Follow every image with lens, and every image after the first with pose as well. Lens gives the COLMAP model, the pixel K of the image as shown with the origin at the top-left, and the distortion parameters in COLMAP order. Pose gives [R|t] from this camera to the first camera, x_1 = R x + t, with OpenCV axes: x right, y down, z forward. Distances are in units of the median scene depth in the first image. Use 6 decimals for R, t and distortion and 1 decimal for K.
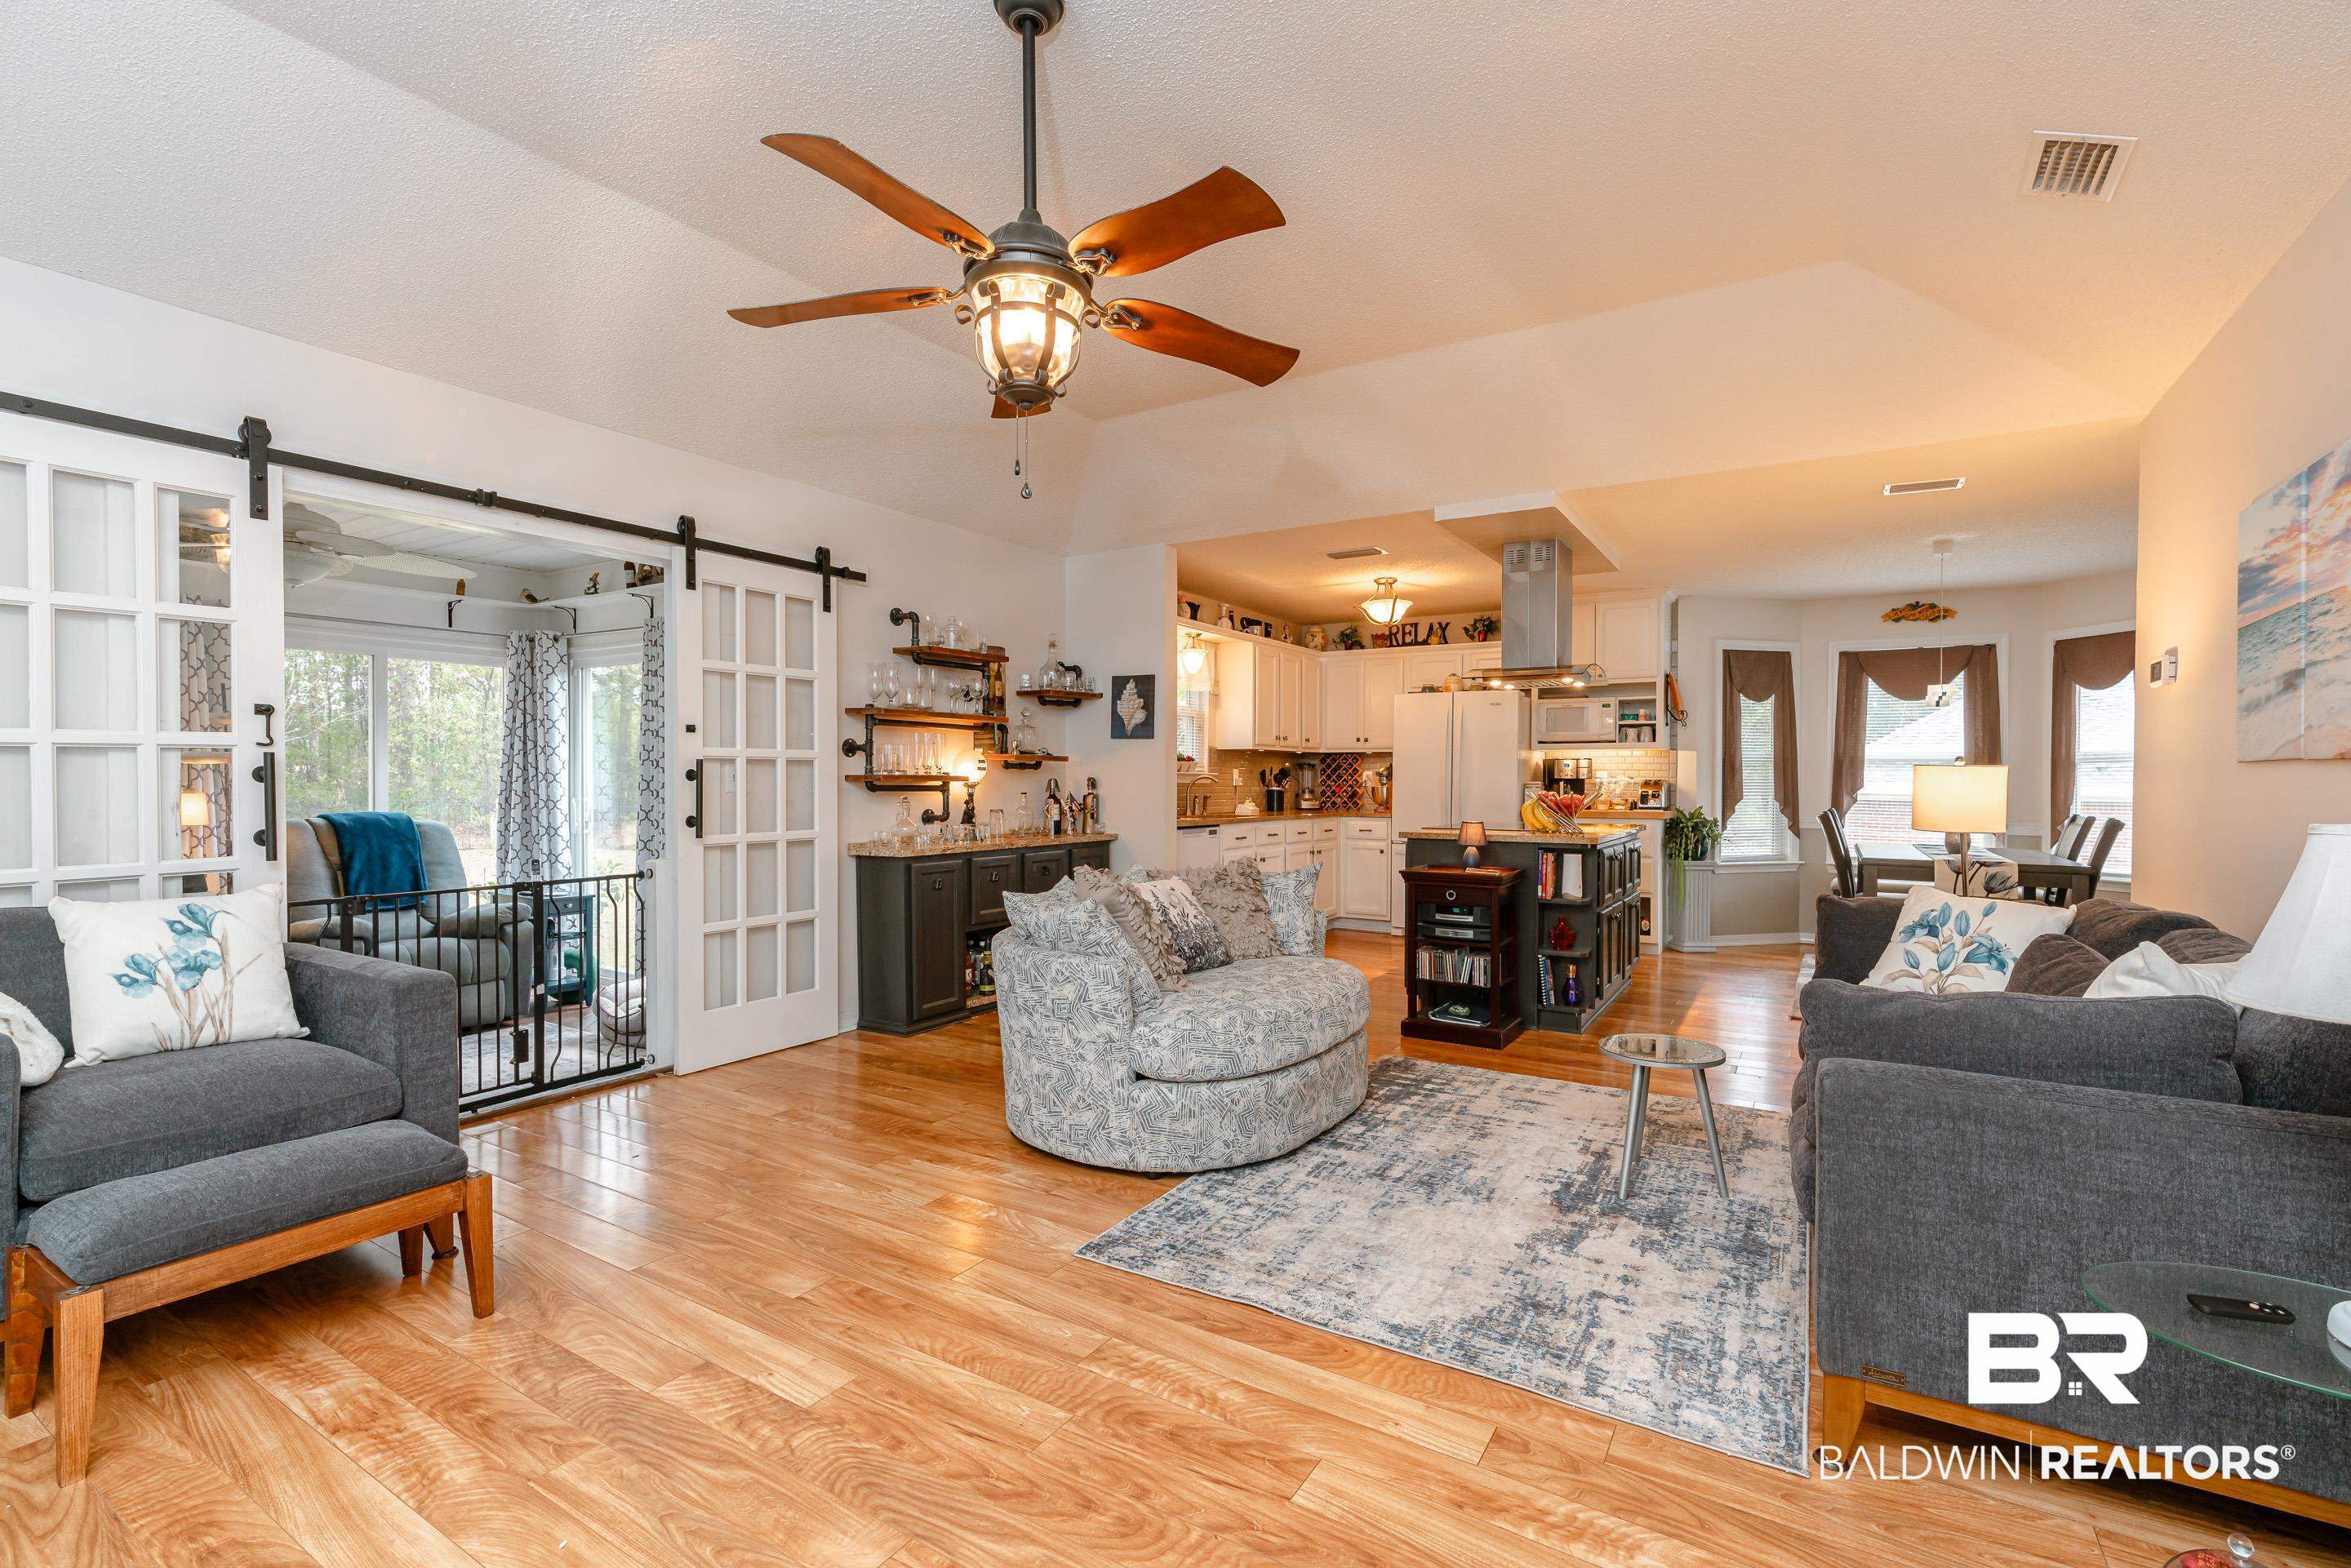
lens RADIAL K [[1051.9, 0, 1177.3], [0, 1051.9, 783.7], [0, 0, 1]] dist [0.040311, -0.017648]
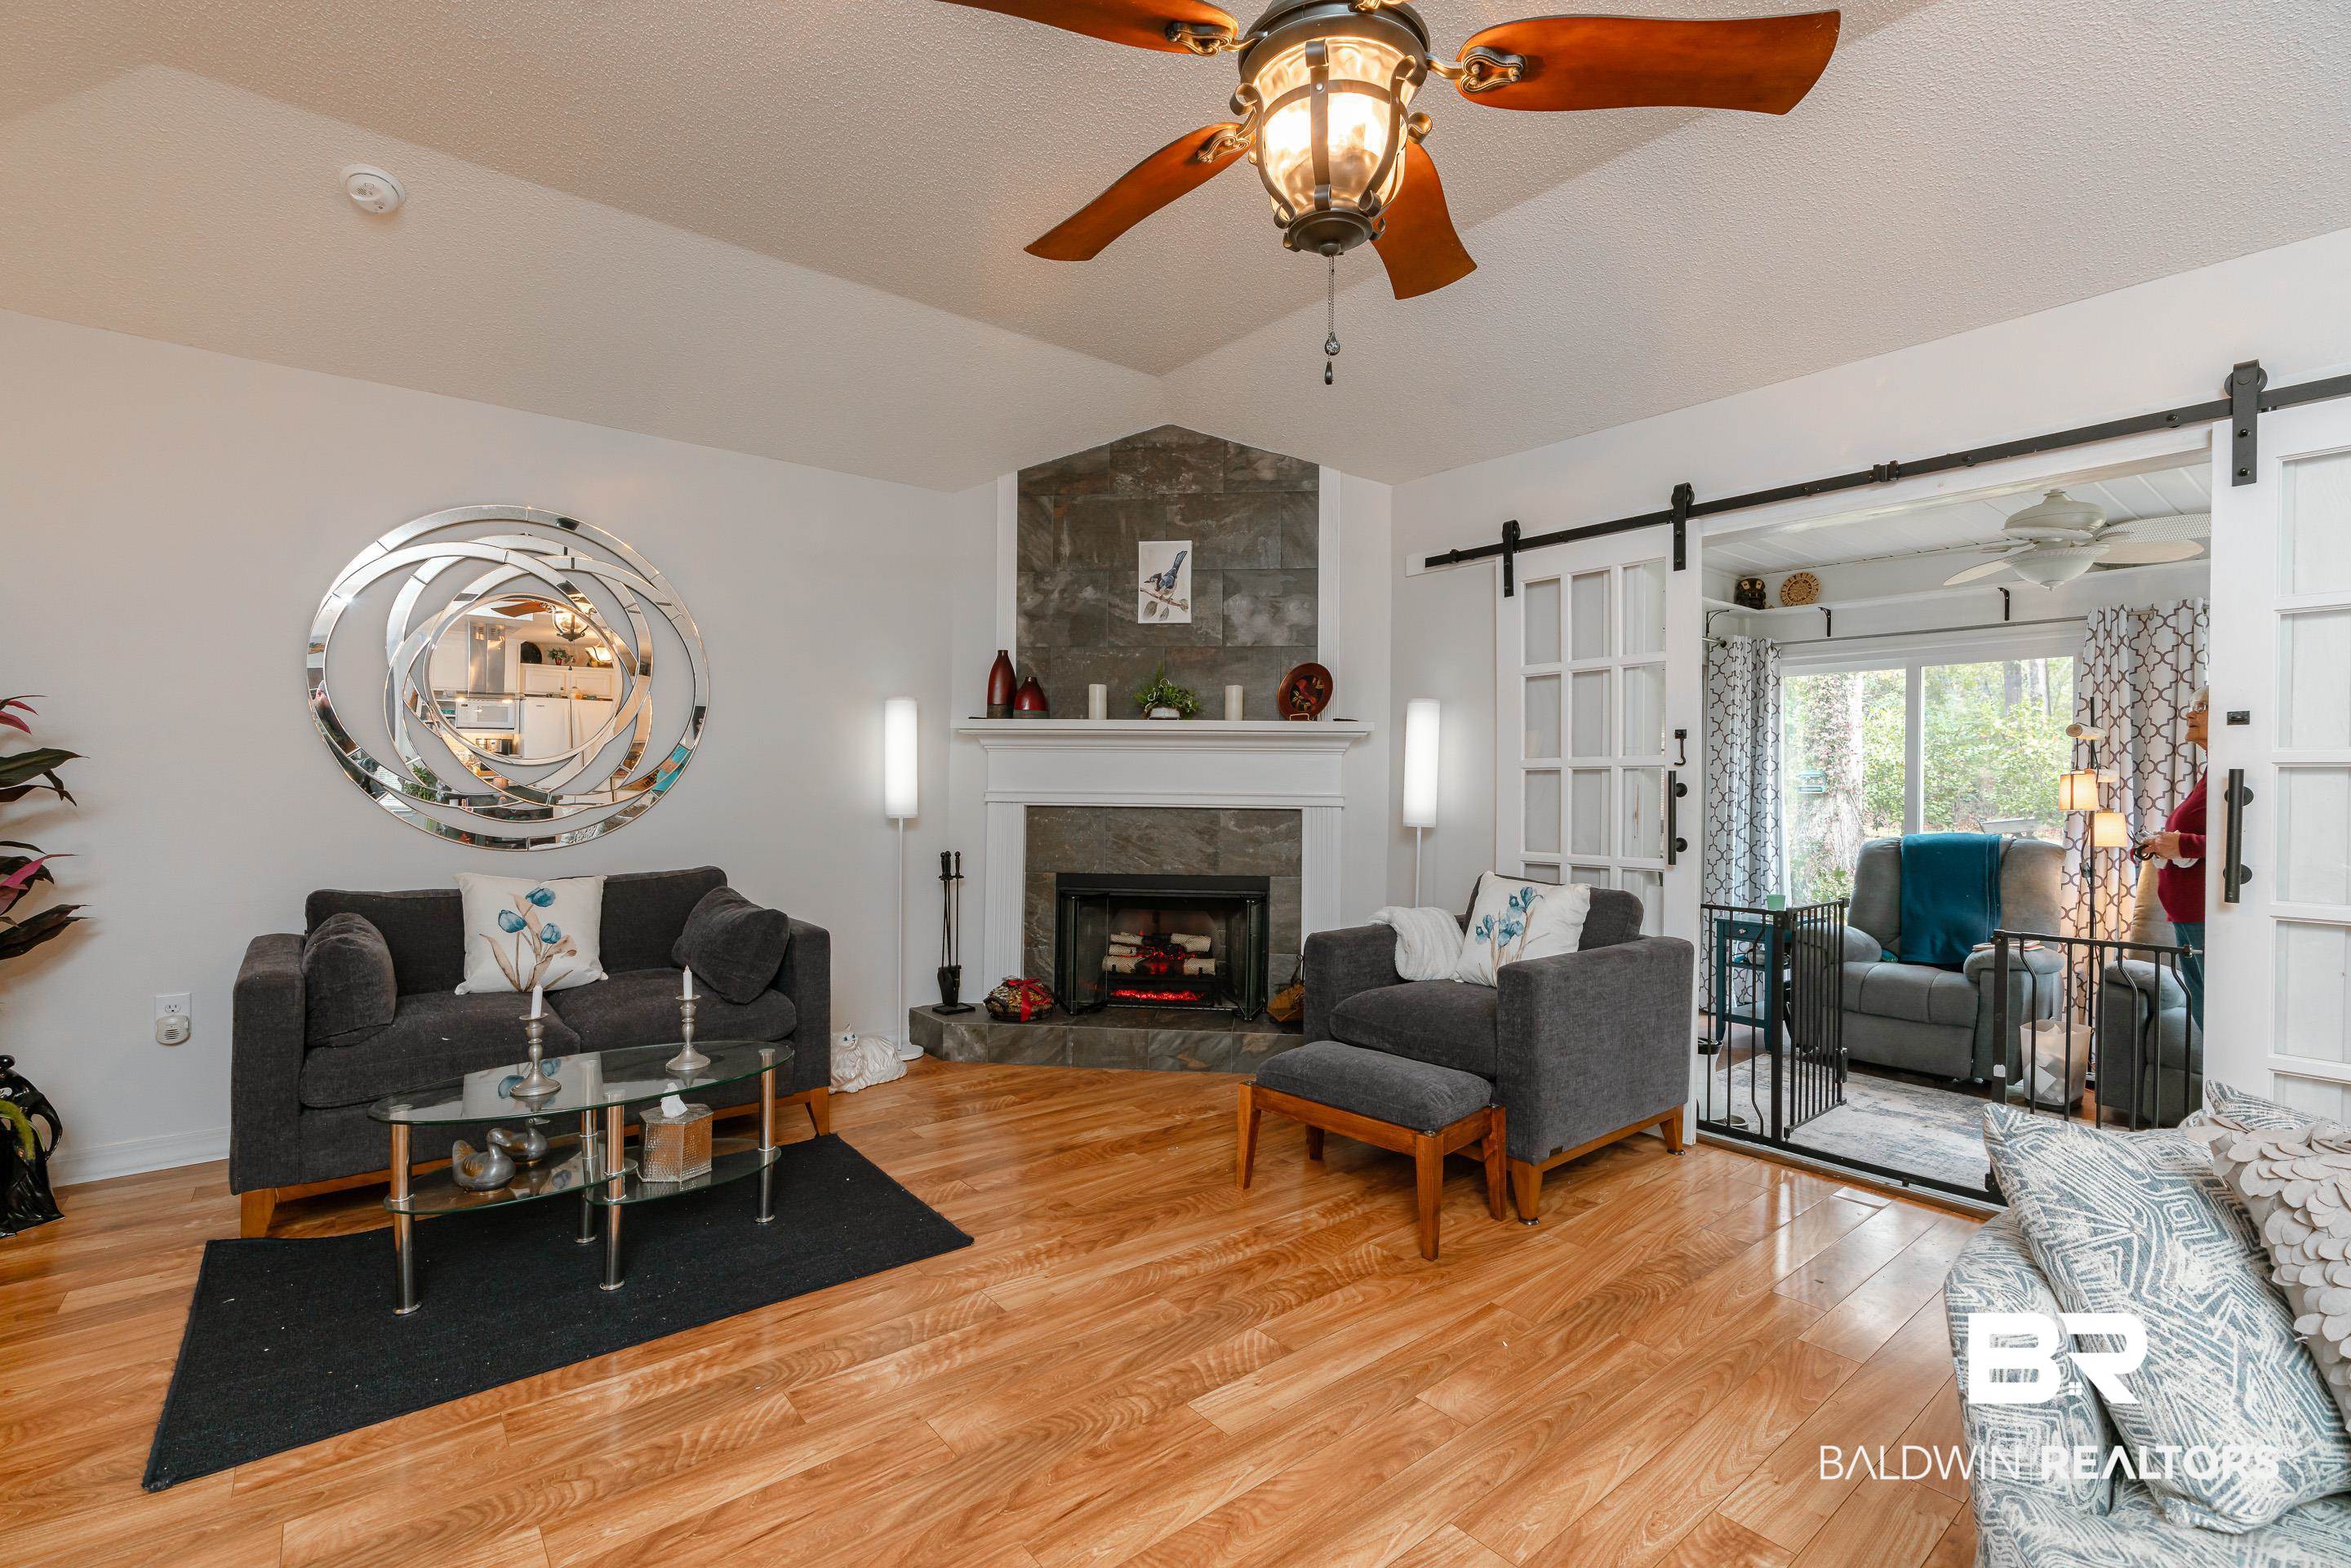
lens RADIAL K [[1051.9, 0, 1177.3], [0, 1051.9, 783.7], [0, 0, 1]] dist [0.040311, -0.017648]
pose [[-0.327419, 0.013154, -0.944788, 0.565570], [-0.000548, 0.999900, 0.014111, -0.042338], [0.944879, 0.005138, -0.327379, 1.164258]]
